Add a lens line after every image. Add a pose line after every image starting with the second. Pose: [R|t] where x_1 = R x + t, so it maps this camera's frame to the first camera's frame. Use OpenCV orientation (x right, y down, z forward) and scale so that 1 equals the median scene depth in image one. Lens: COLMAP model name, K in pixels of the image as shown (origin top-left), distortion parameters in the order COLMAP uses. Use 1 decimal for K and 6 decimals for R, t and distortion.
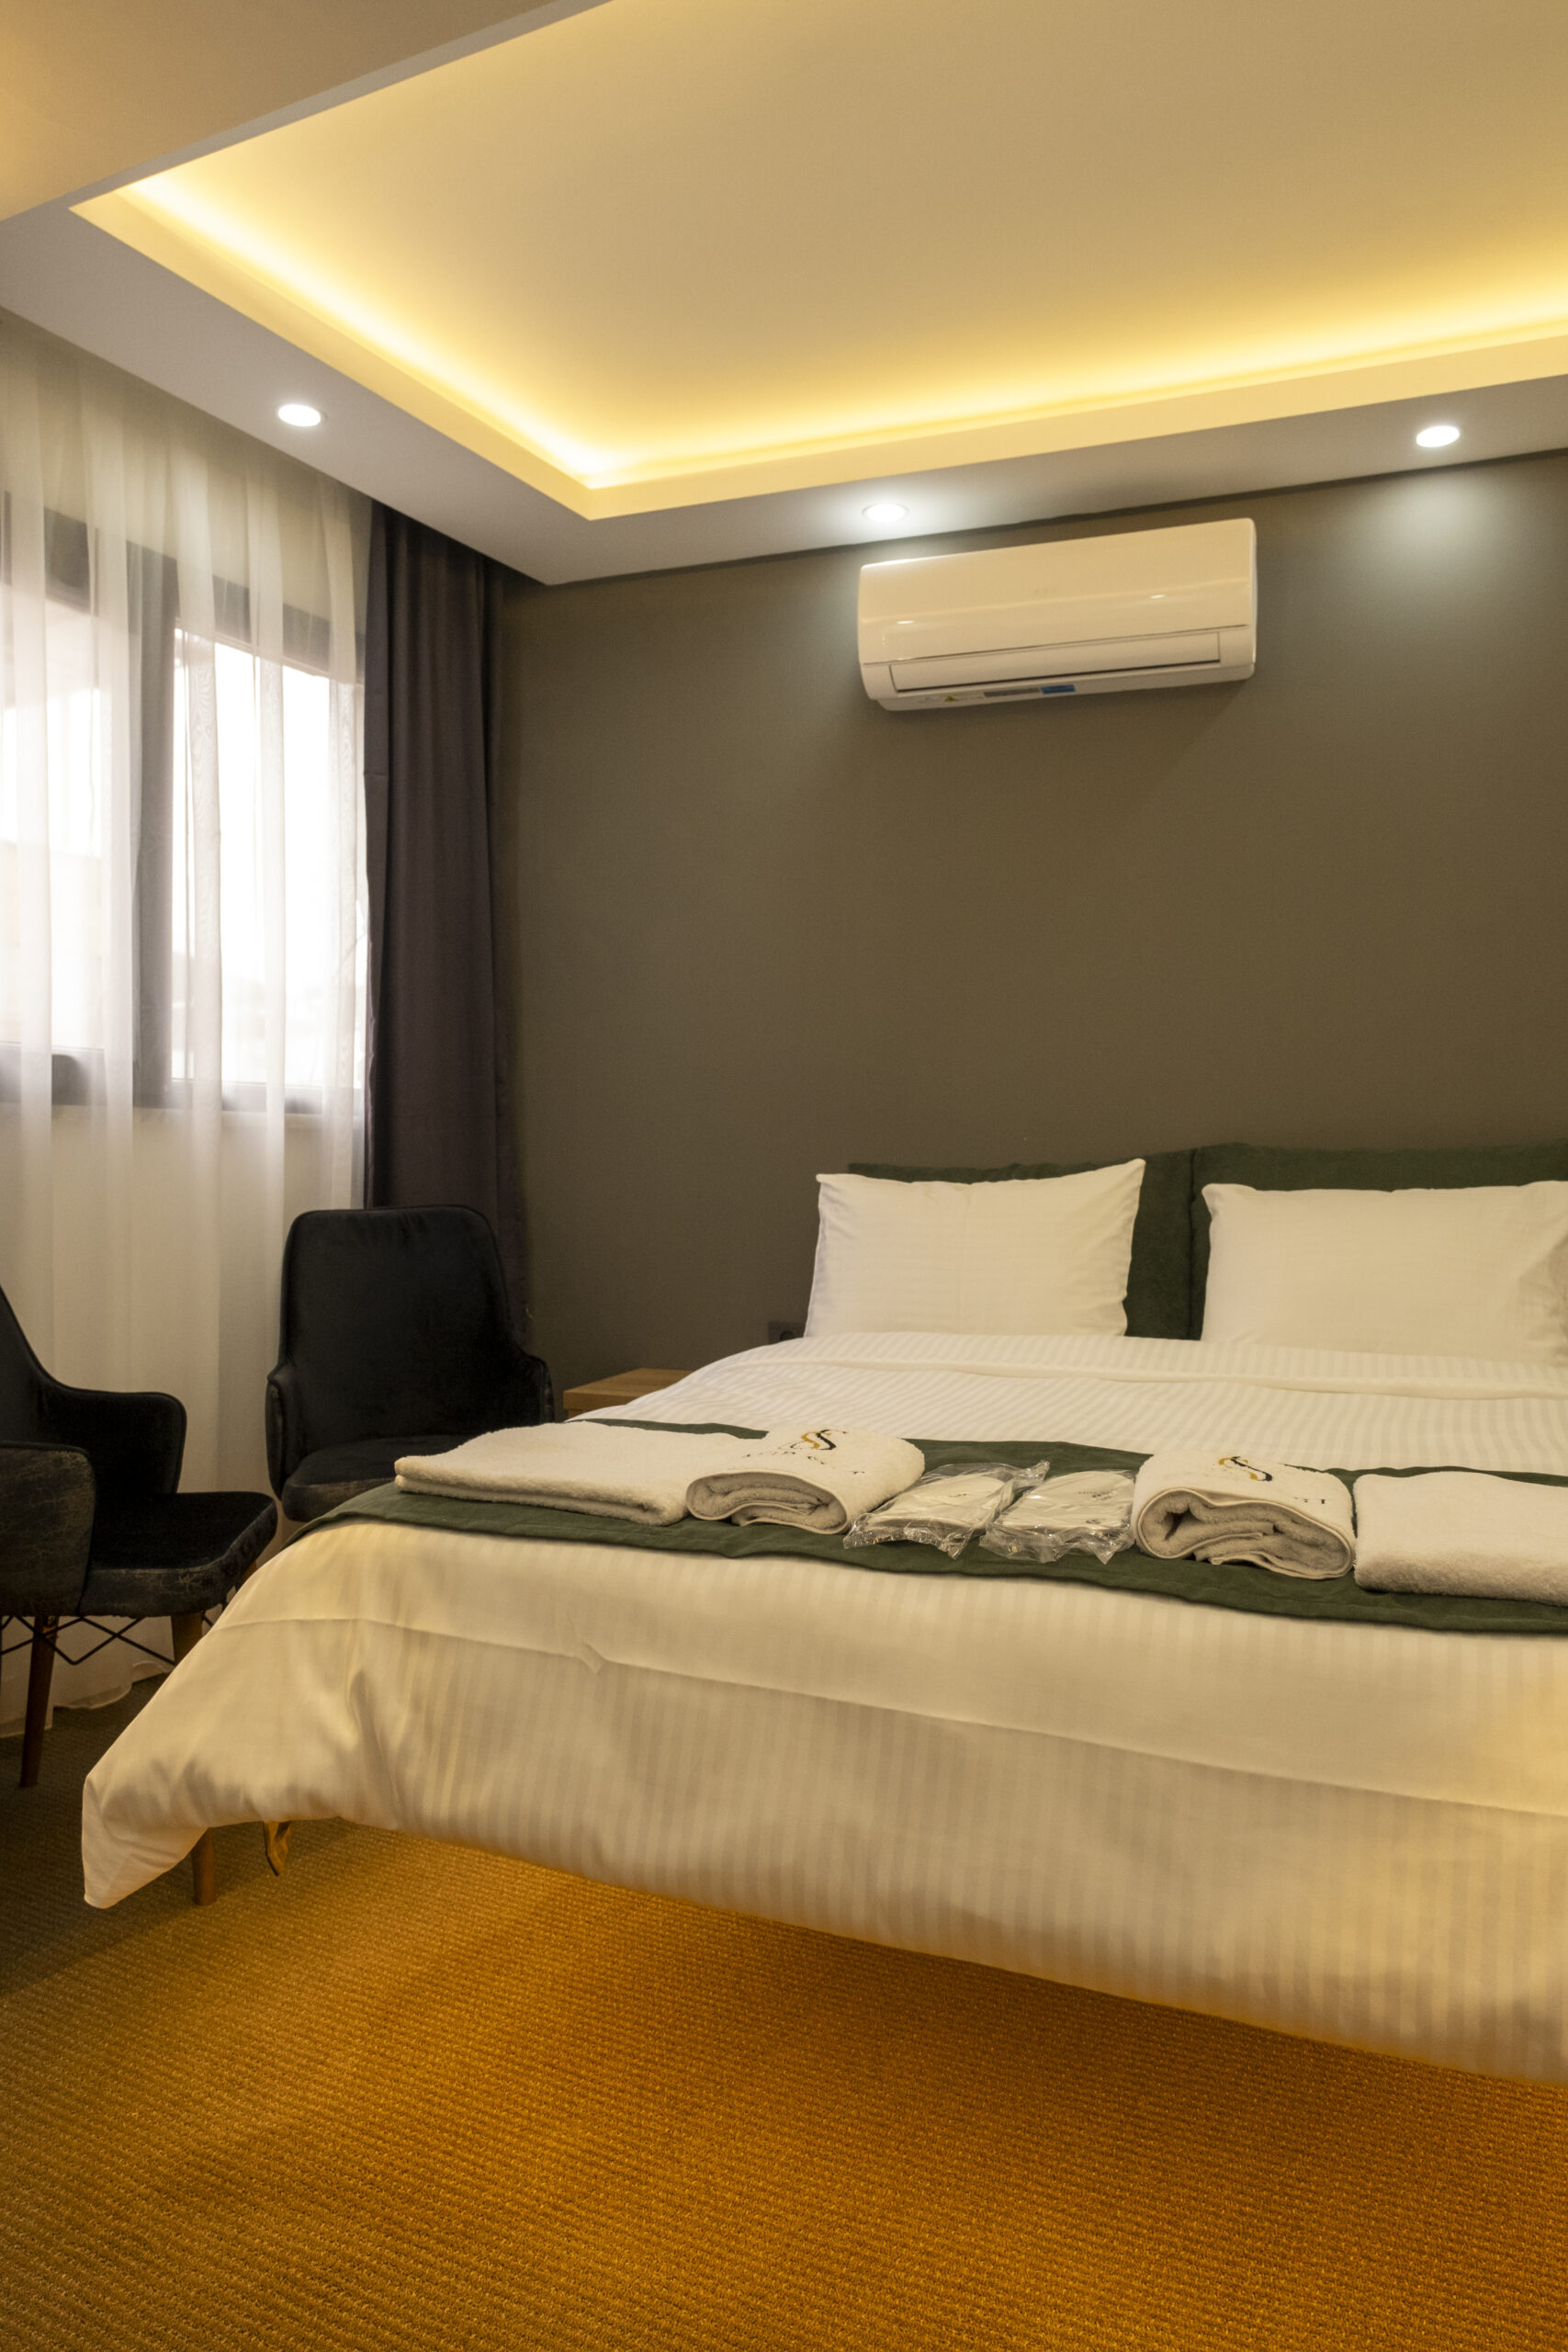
lens RADIAL K [[1567.8, 0, 798.4], [0, 1567.8, 1185.5], [0, 0, 1]] dist [-0.030181, 0.020946]
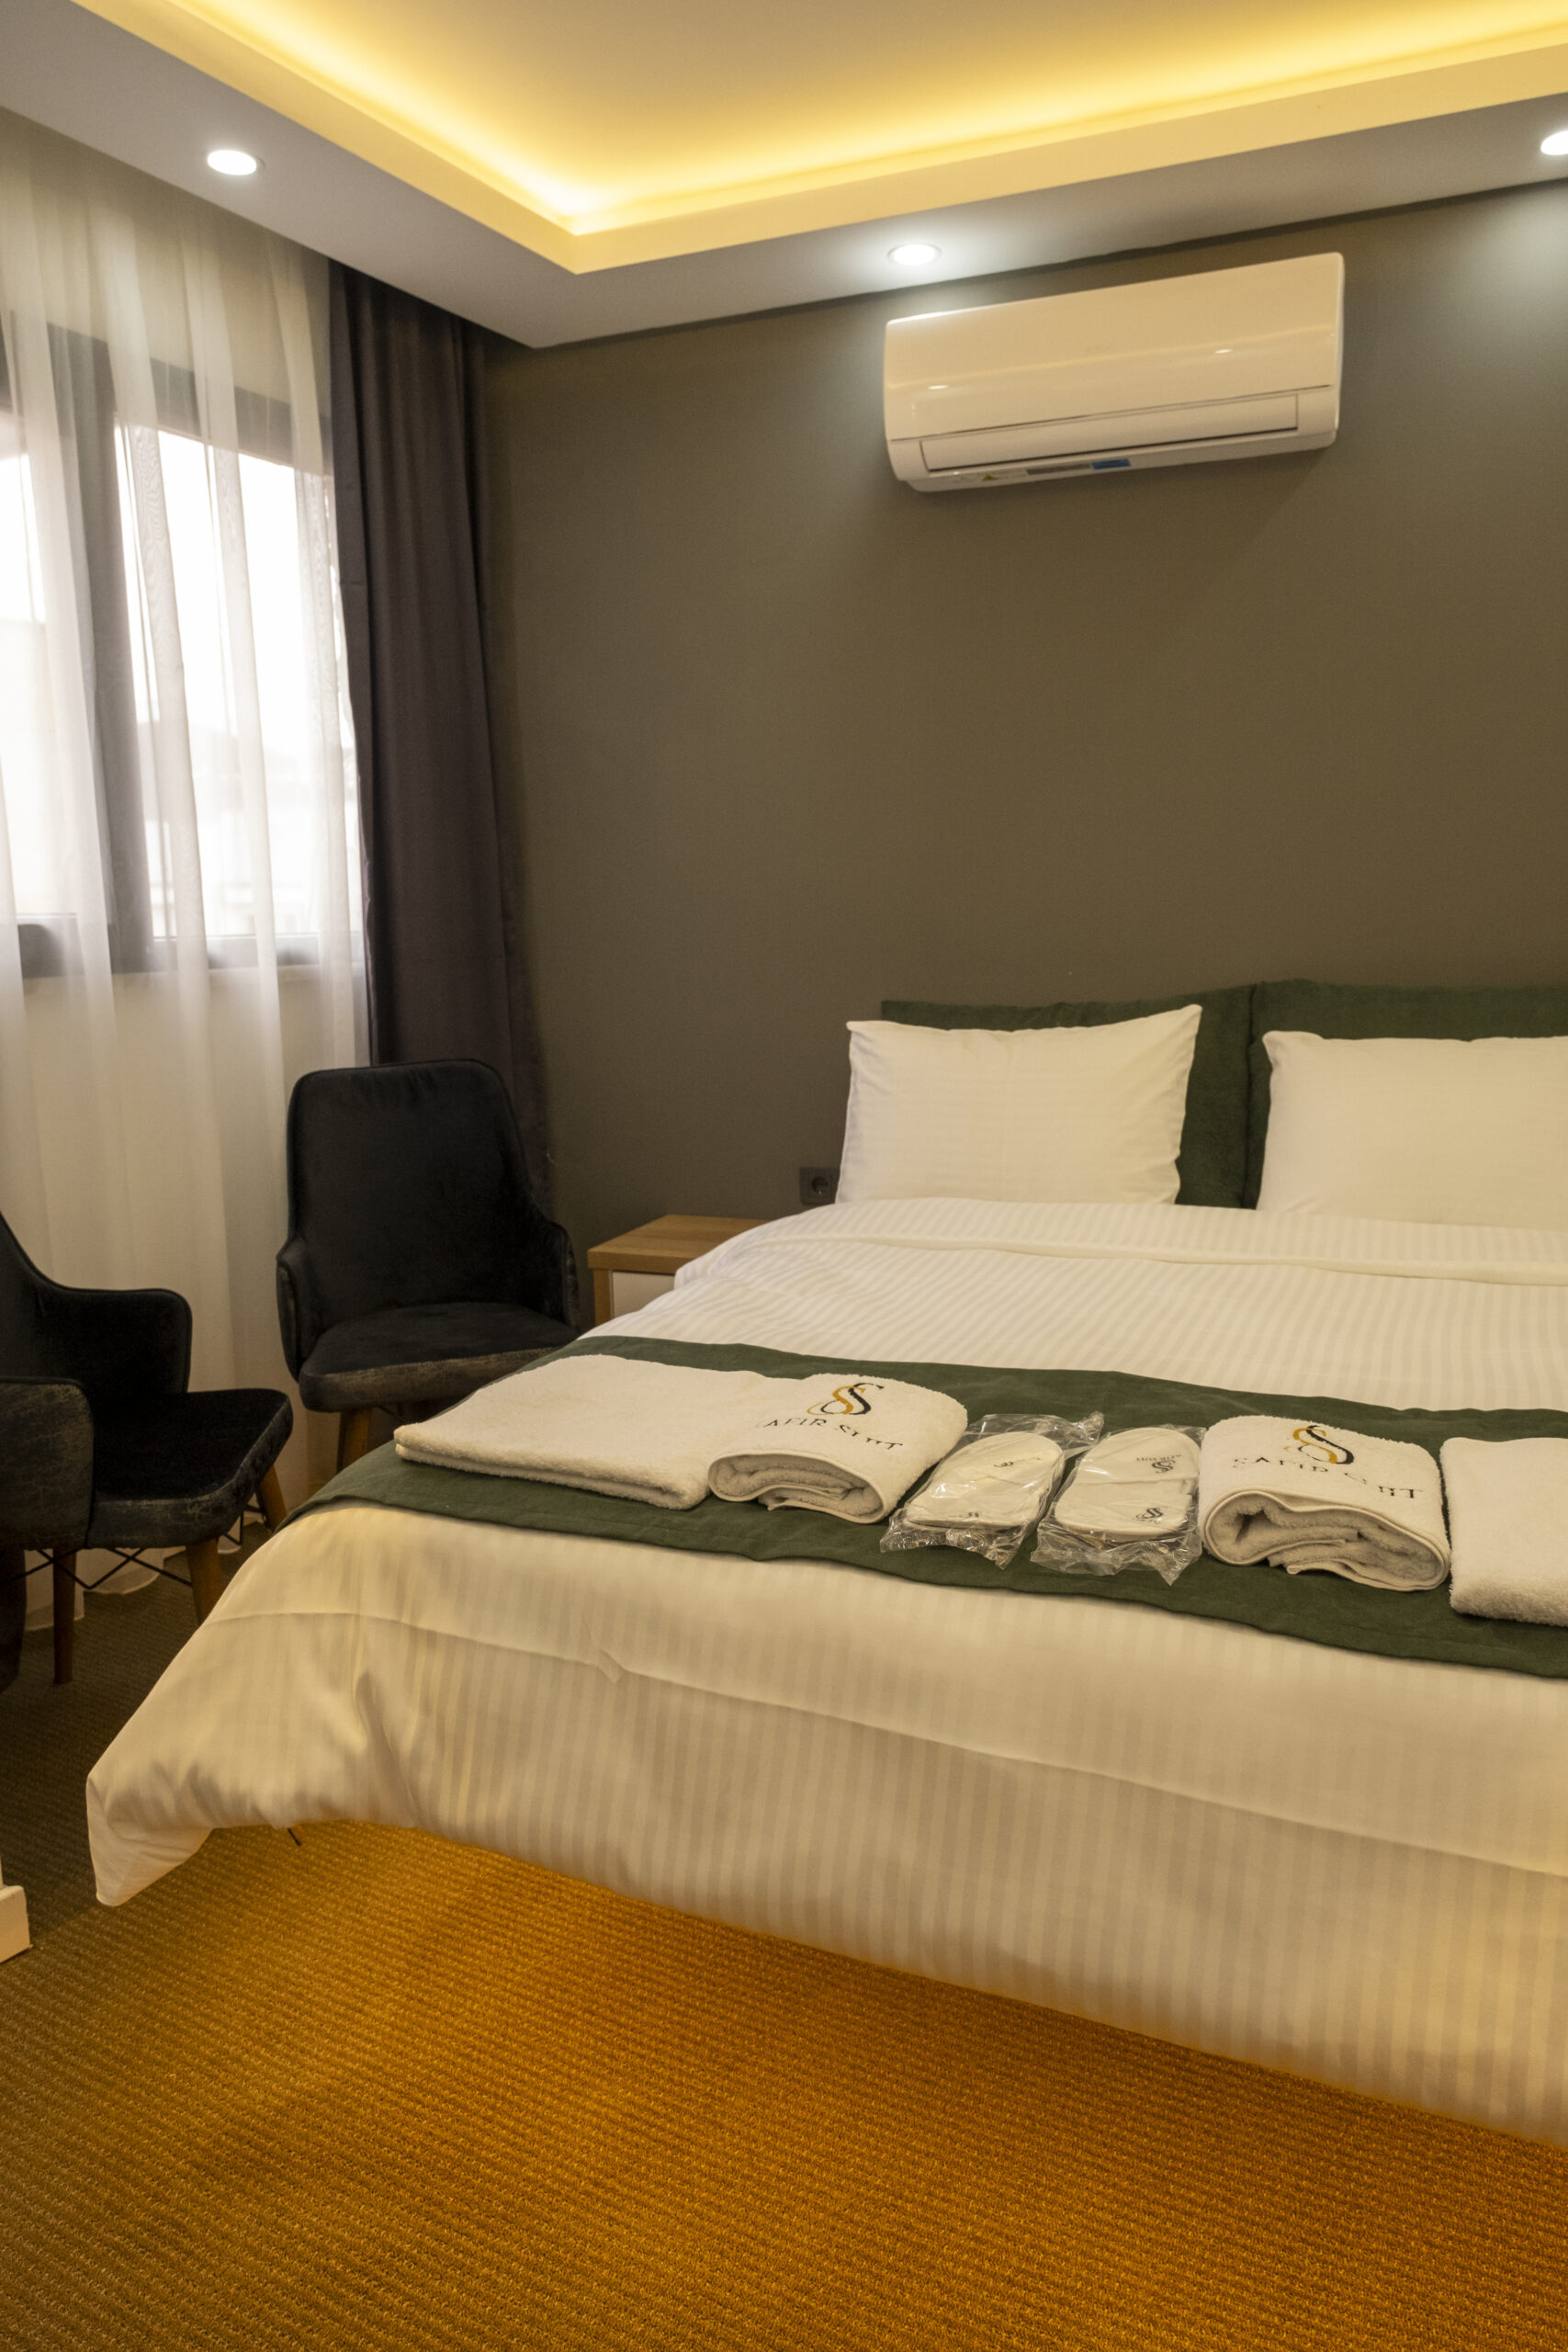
lens RADIAL K [[1567.8, 0, 798.4], [0, 1567.8, 1185.5], [0, 0, 1]] dist [-0.030181, 0.020946]
pose [[0.999538, -0.018516, -0.024096, 0.006633], [0.022057, 0.987483, 0.156179, -0.114006], [0.020903, -0.156638, 0.987435, 0.123530]]
